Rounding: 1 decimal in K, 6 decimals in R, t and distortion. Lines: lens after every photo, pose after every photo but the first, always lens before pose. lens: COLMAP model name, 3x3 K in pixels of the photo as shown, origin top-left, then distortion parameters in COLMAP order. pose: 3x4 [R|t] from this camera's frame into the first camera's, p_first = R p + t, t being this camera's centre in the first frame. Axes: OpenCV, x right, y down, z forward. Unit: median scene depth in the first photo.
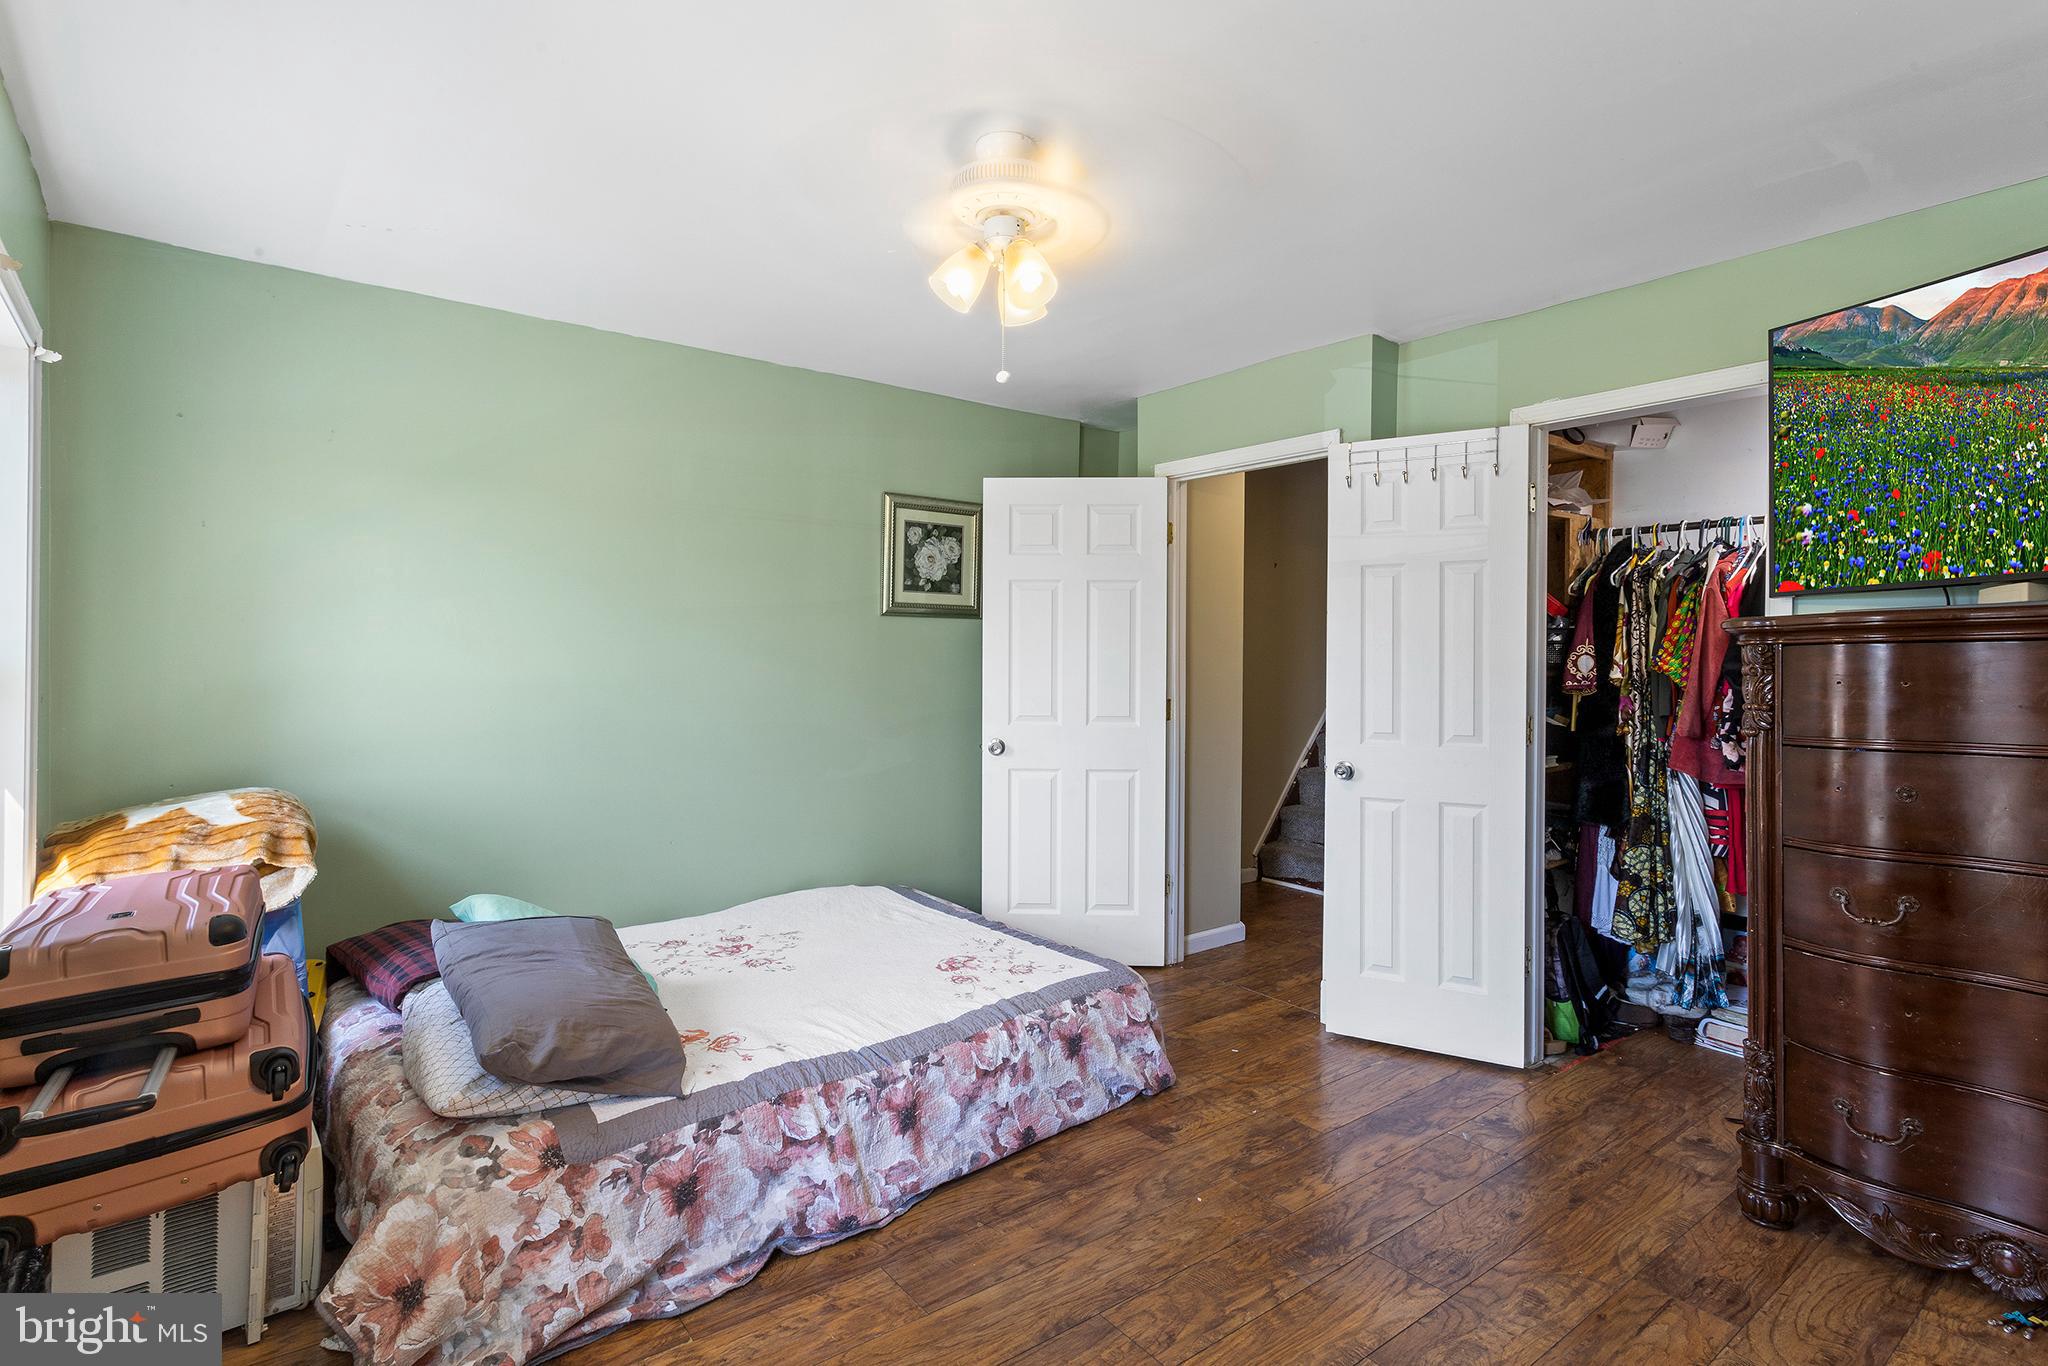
lens RADIAL K [[975.6, 0, 1019.6], [0, 975.6, 648.6], [0, 0, 1]] dist [0.002546, 0.000087]
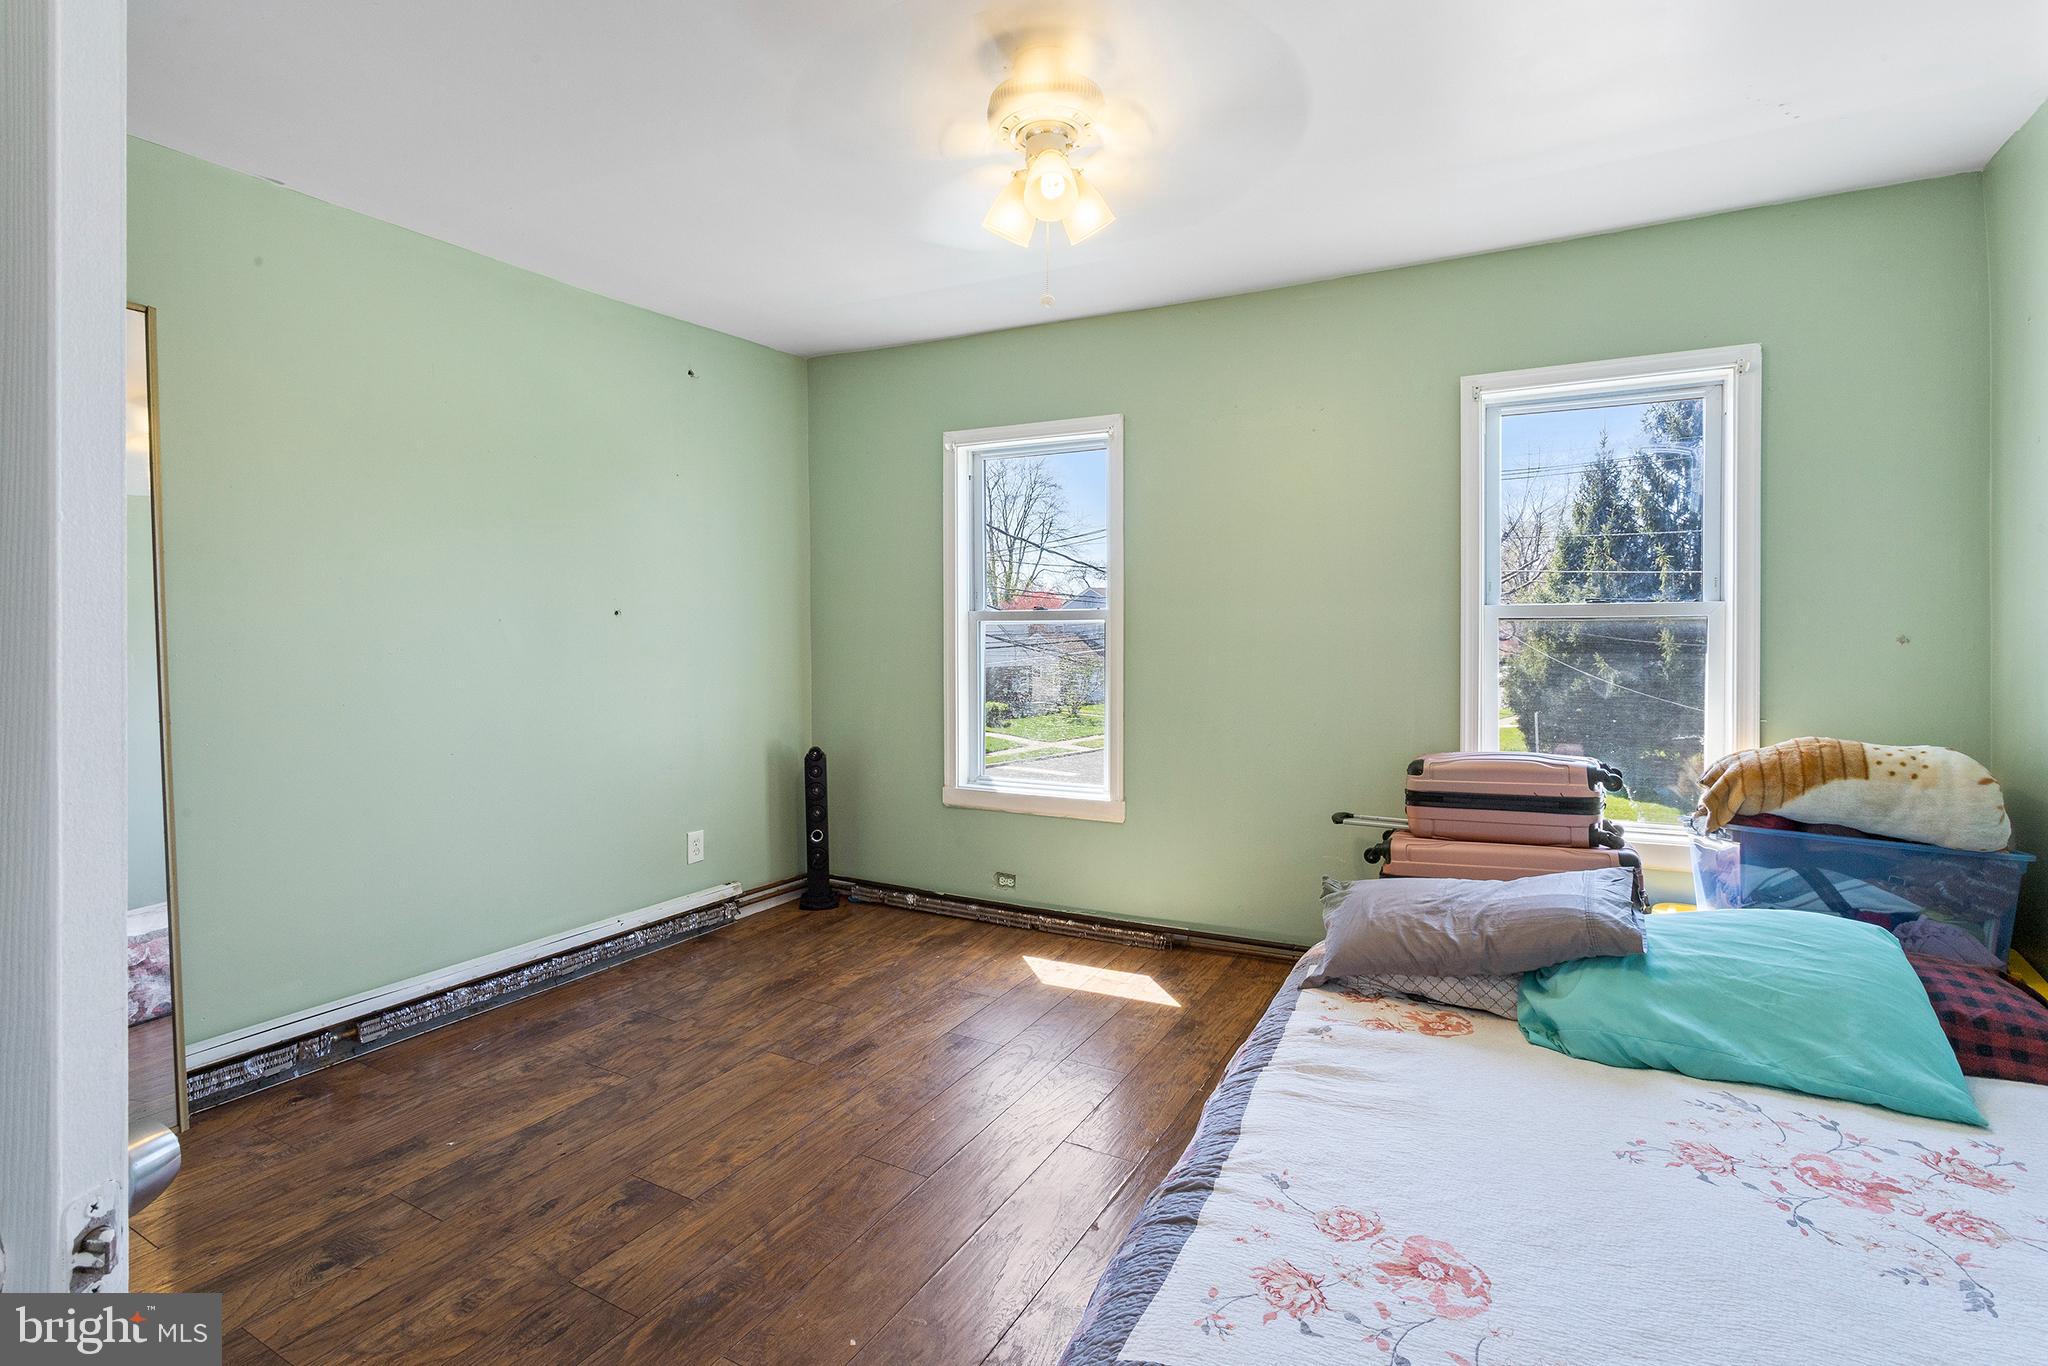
lens RADIAL K [[975.6, 0, 1019.6], [0, 975.6, 648.6], [0, 0, 1]] dist [0.002546, 0.000087]
pose [[-0.916344, 0.000339, -0.400393, 0.325333], [-0.000136, 0.999999, 0.001158, 0.054371], [0.400393, 0.001115, -0.916343, 1.547849]]
